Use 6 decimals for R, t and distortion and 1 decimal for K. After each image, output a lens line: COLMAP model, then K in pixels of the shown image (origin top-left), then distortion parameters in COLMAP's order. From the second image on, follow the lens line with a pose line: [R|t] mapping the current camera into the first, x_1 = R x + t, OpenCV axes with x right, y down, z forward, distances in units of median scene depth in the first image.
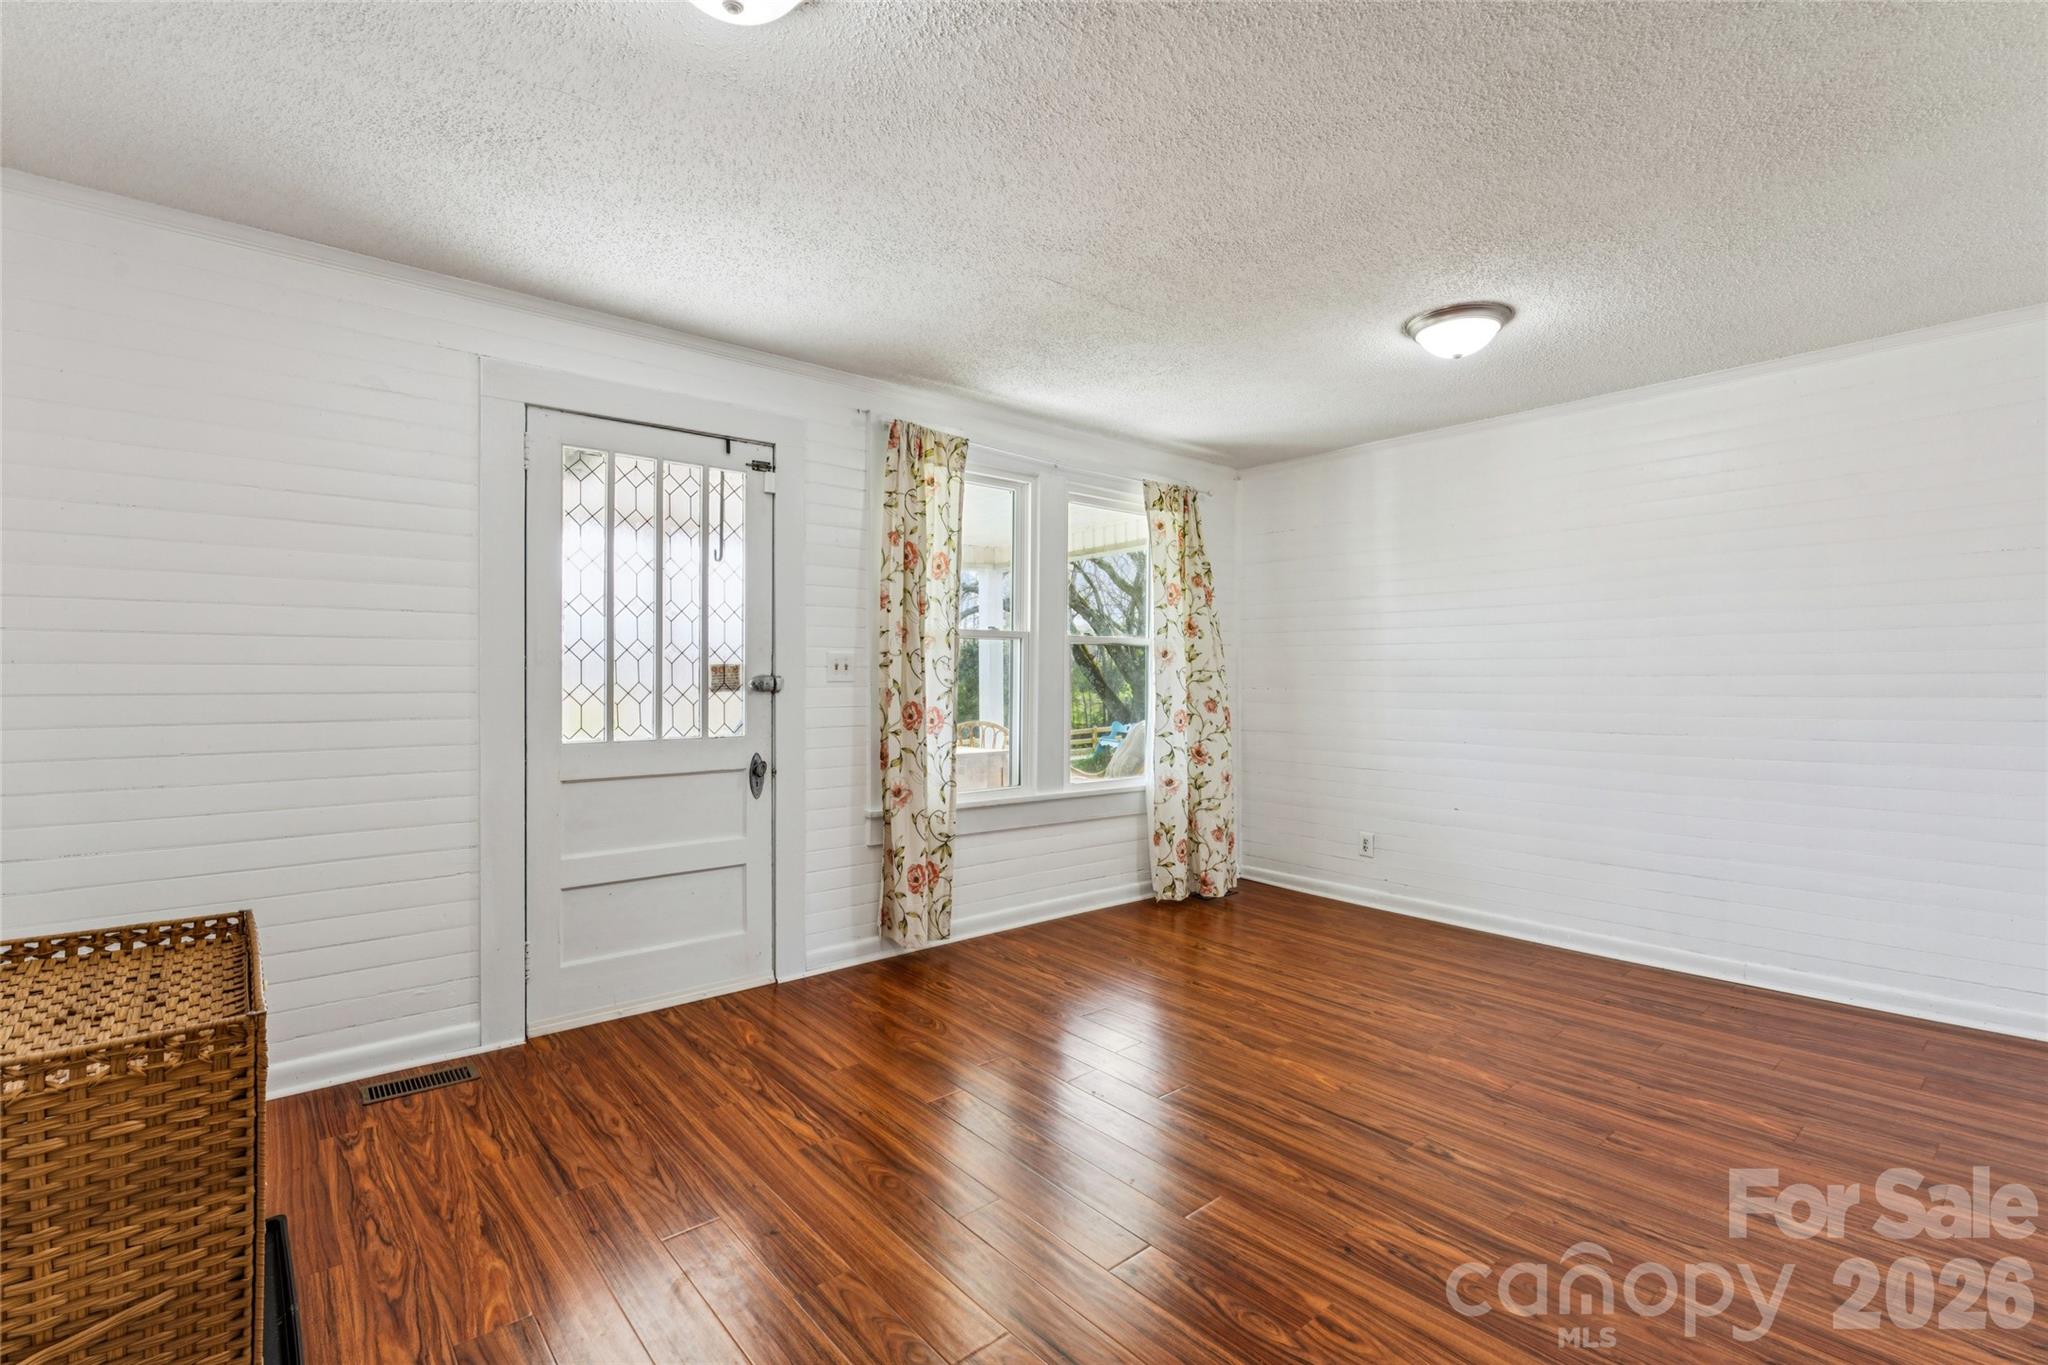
lens RADIAL K [[906.2, 0, 1024.0], [0, 906.2, 682.5], [0, 0, 1]] dist [-0.000440, -0.000150]
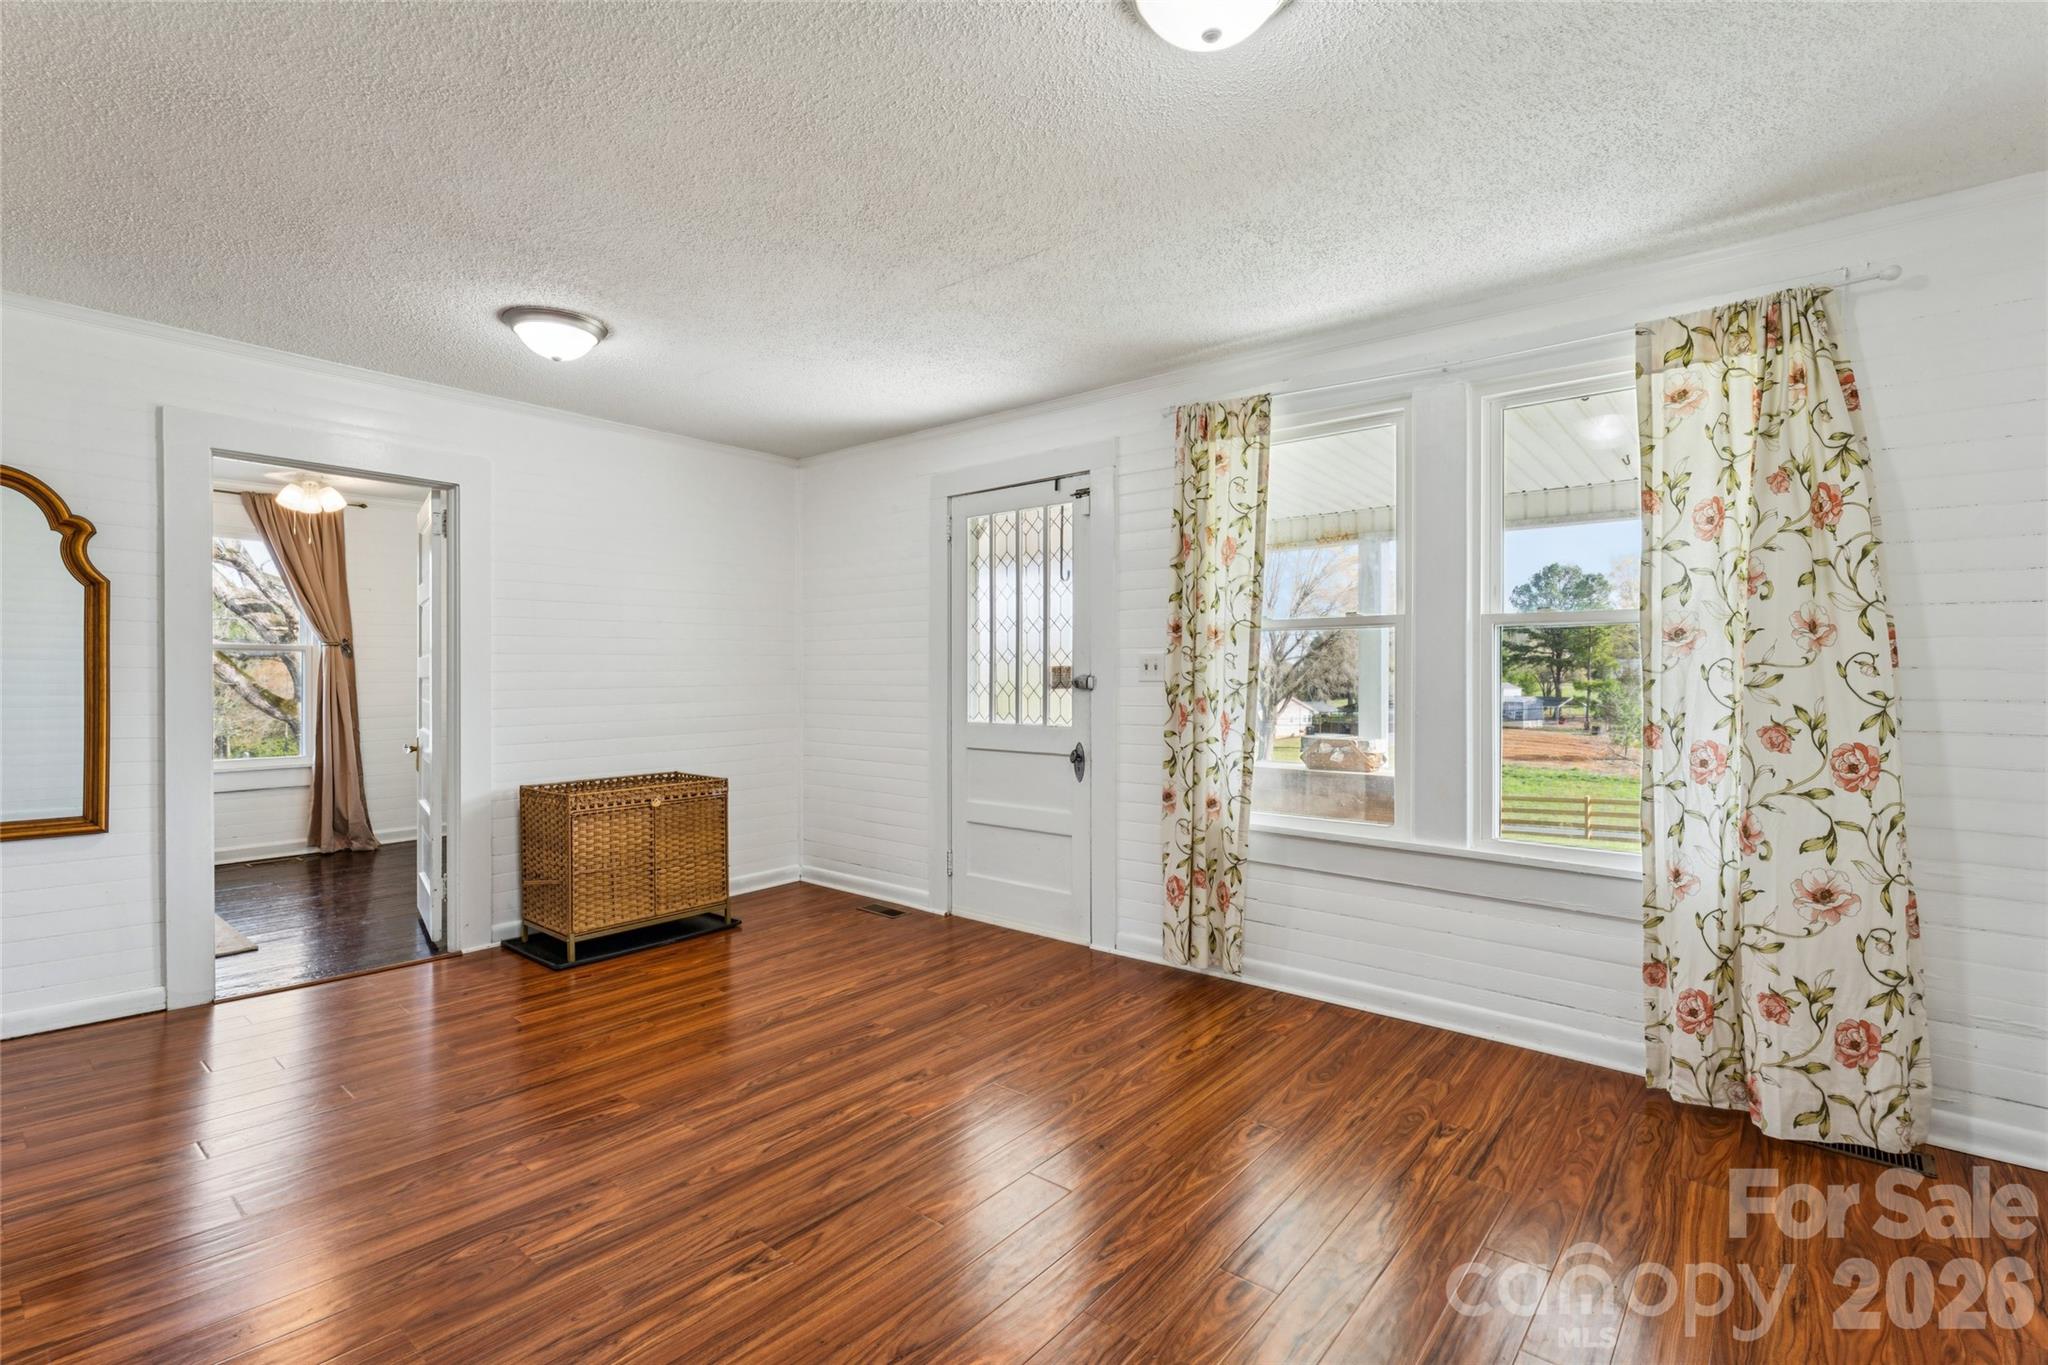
lens RADIAL K [[937.6, 0, 1029.1], [0, 937.6, 691.3], [0, 0, 1]] dist [-0.000501, -0.000111]
pose [[0.180541, 0.013982, -0.983468, 0.812473], [-0.009264, 0.999879, 0.012515, -0.001696], [0.983524, 0.006852, 0.180649, 0.673981]]
